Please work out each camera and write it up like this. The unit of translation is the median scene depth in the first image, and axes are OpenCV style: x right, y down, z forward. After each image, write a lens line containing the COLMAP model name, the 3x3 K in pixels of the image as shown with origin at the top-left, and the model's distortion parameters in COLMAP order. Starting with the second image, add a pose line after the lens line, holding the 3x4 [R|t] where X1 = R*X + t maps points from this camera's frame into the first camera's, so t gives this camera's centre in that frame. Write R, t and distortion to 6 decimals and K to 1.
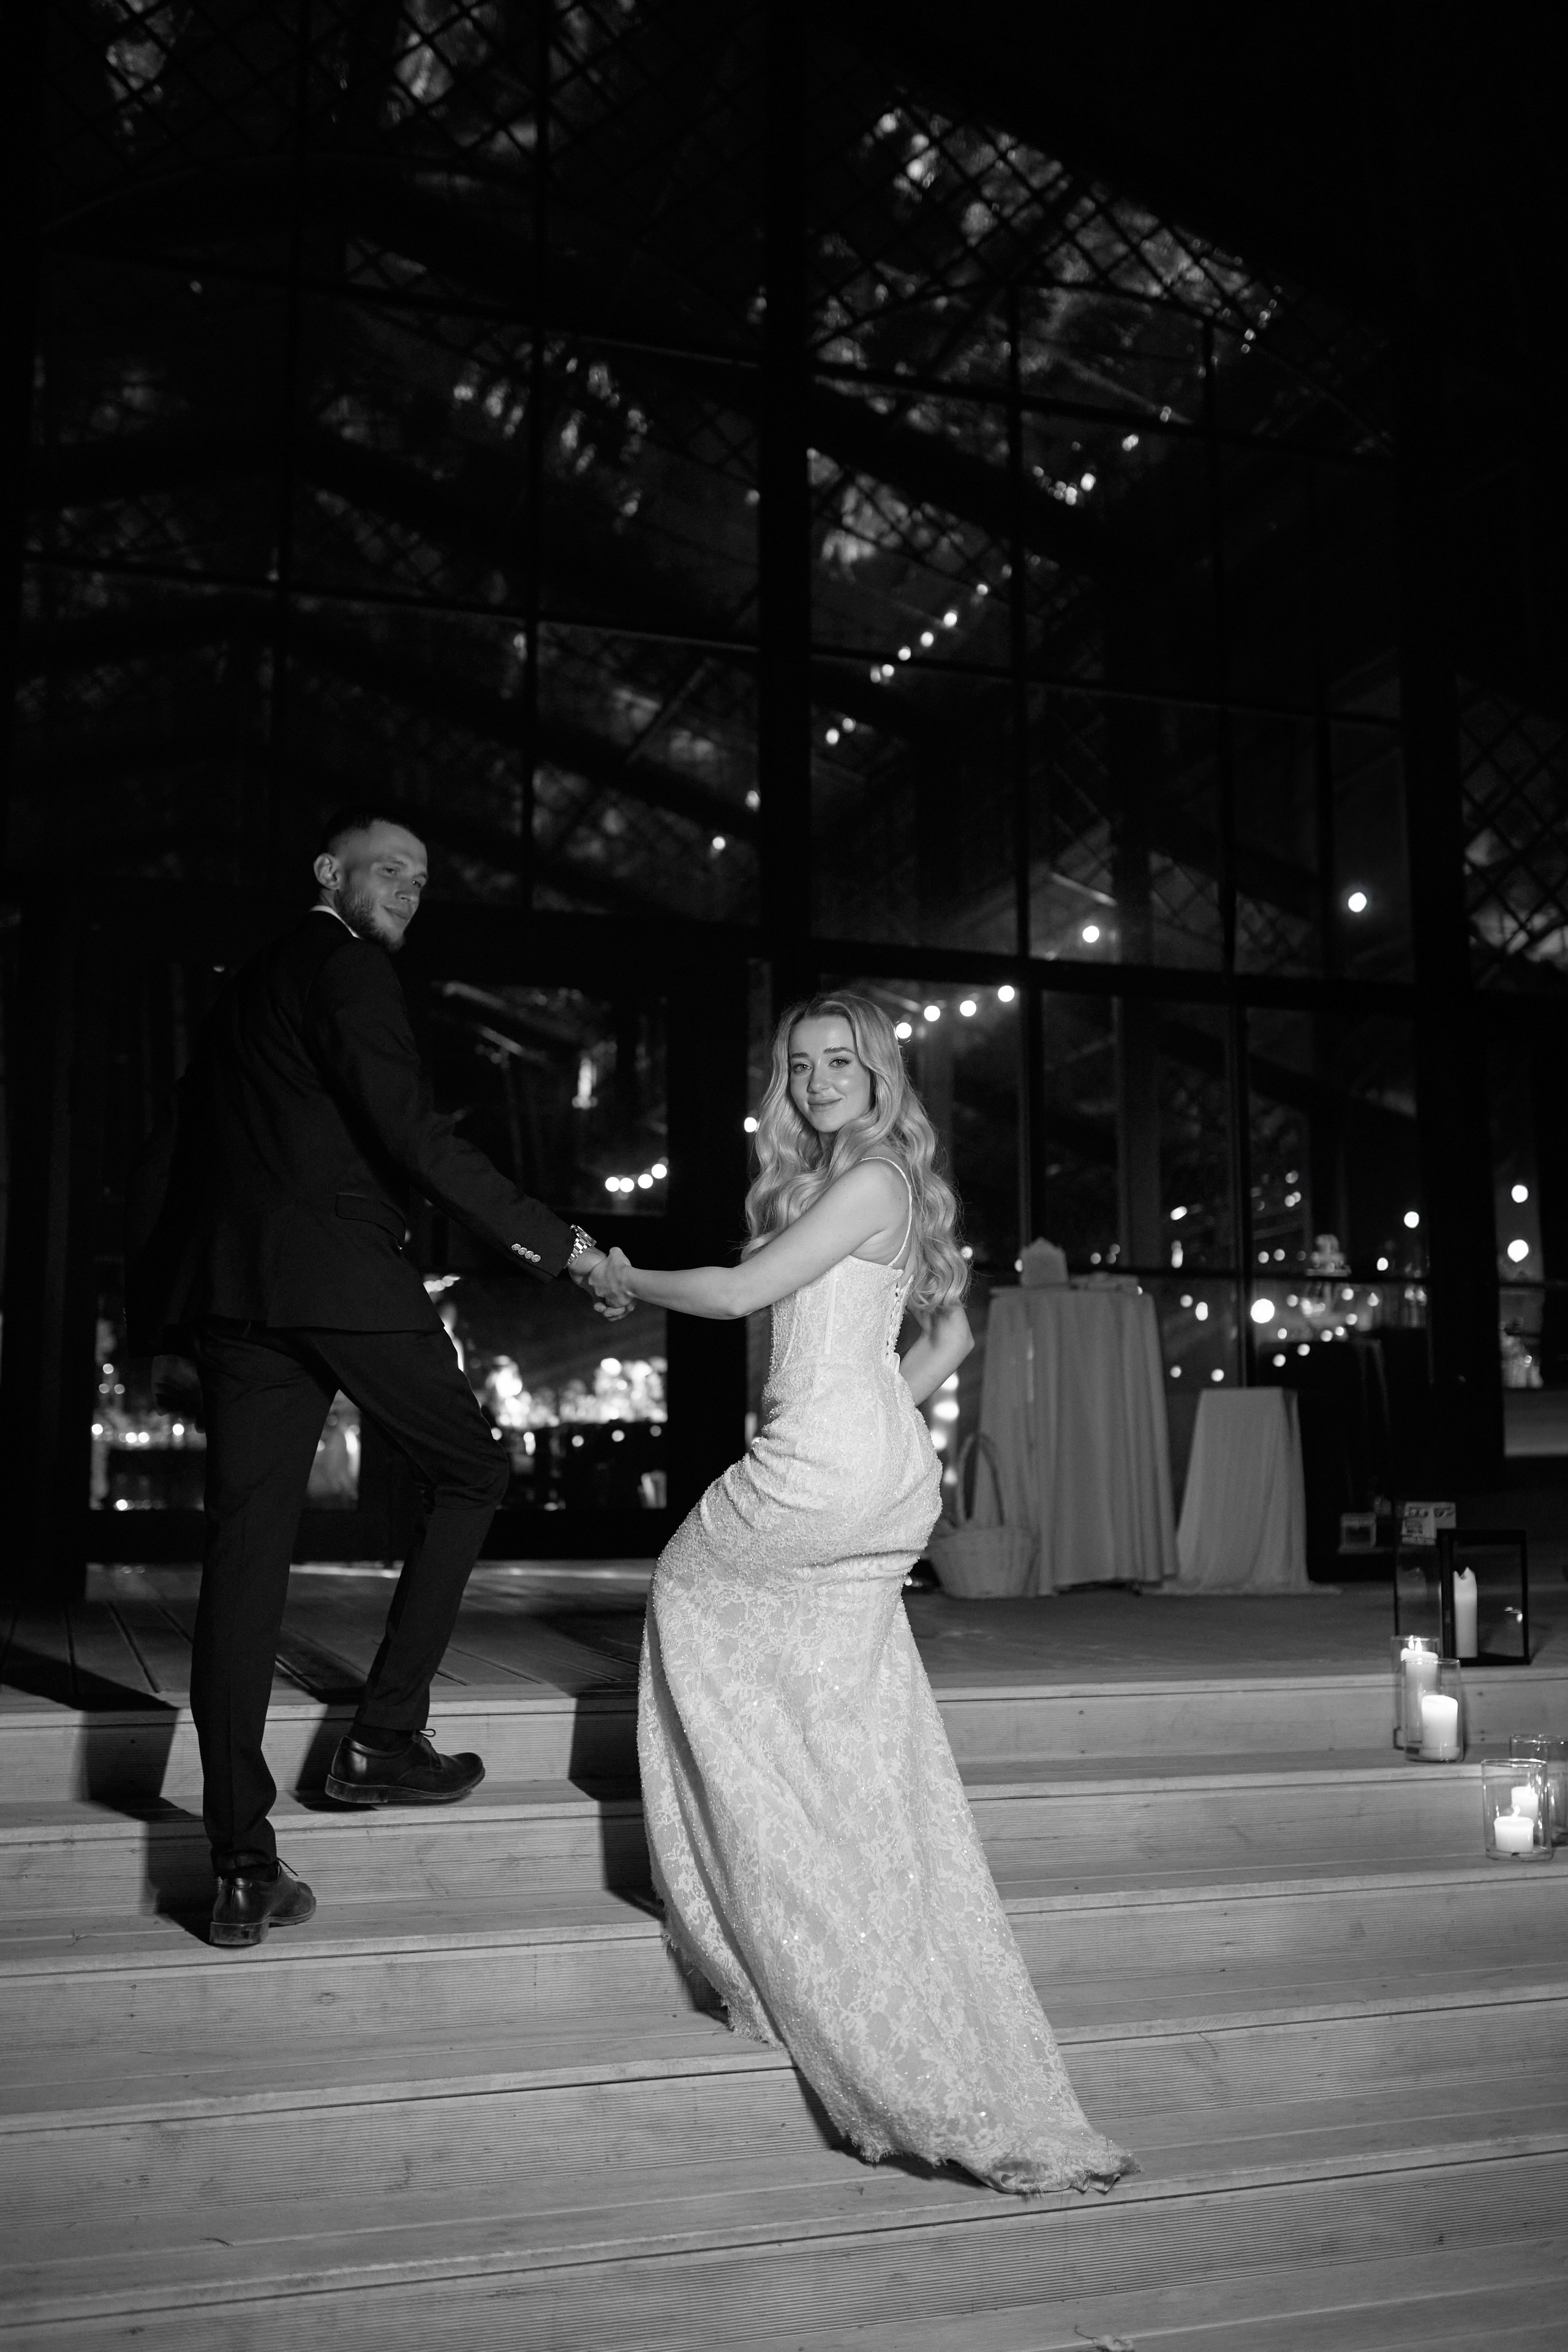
lens RADIAL K [[2224.8, 0, 784.0], [0, 2224.8, 1176.0], [0, 0, 1]] dist [-0.093369, 0.153017]
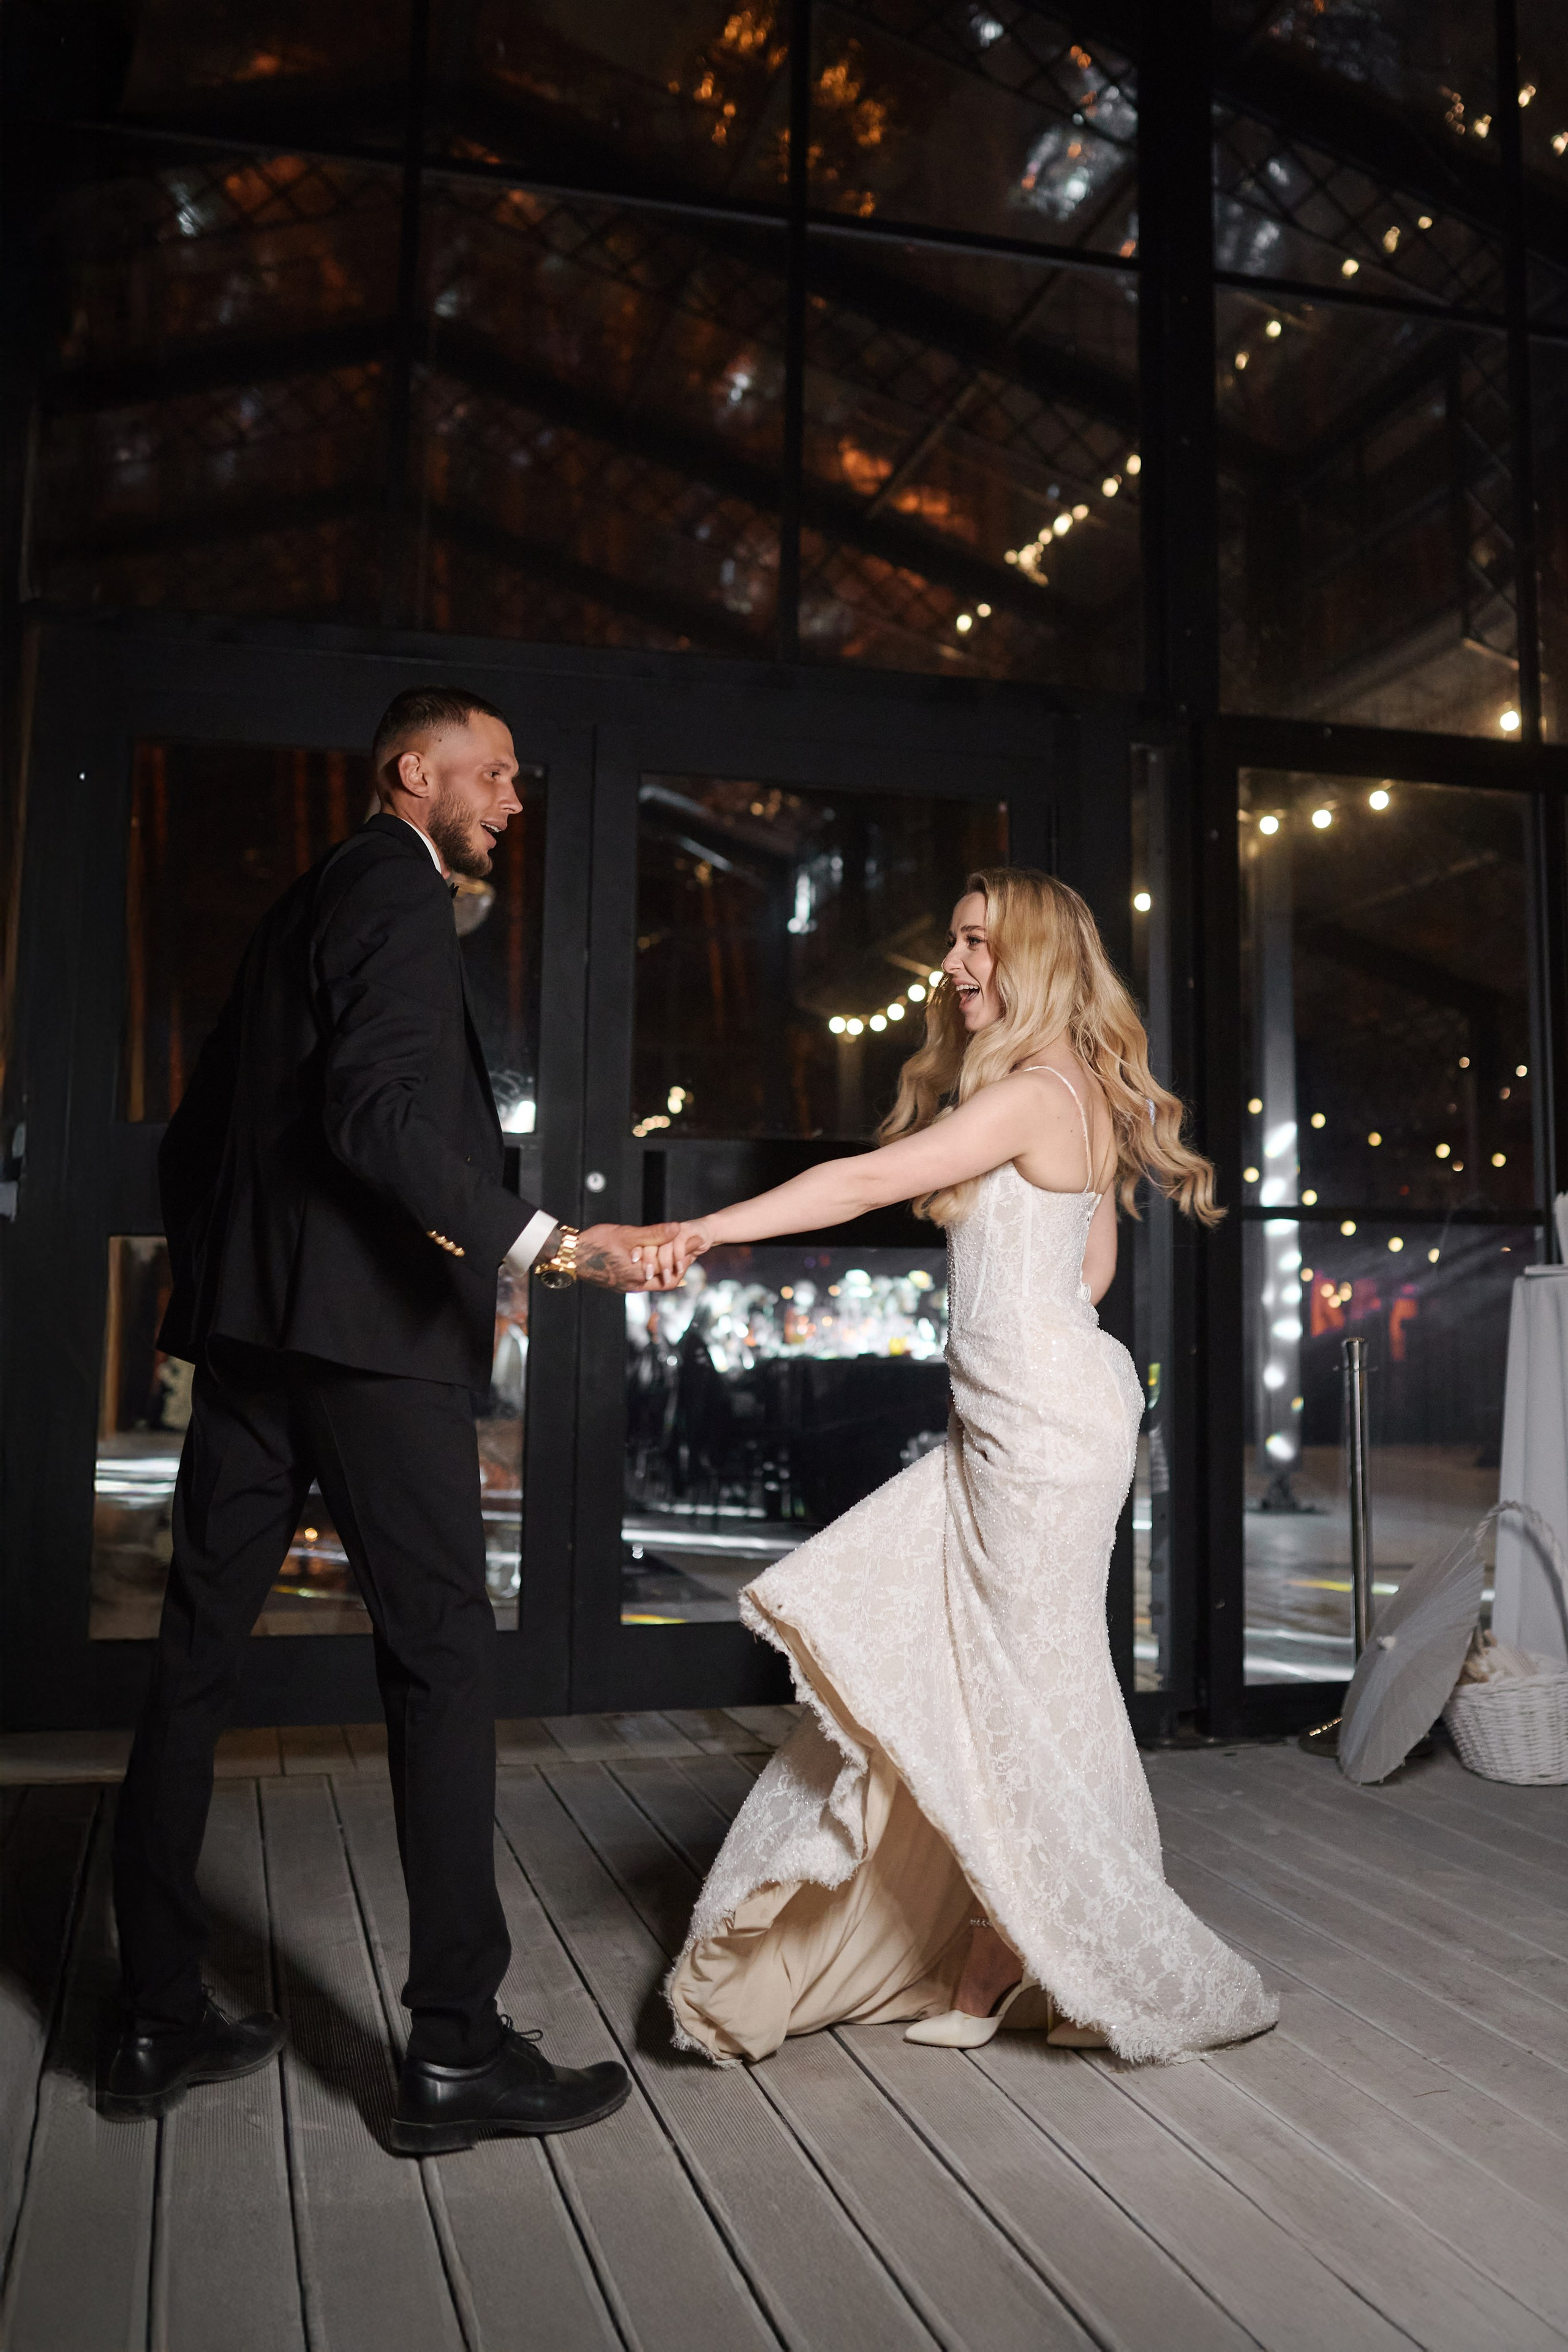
lens RADIAL K [[2232.1, 0, 783.4], [0, 2232.1, 1030.6], [0, 0, 1]] dist [-0.047494, 0.058233]
pose [[0.996602, 0.010851, -0.081649, -0.038328], [-0.009202, 0.999747, 0.020545, -0.015589], [0.081851, -0.019724, 0.996449, 0.206364]]
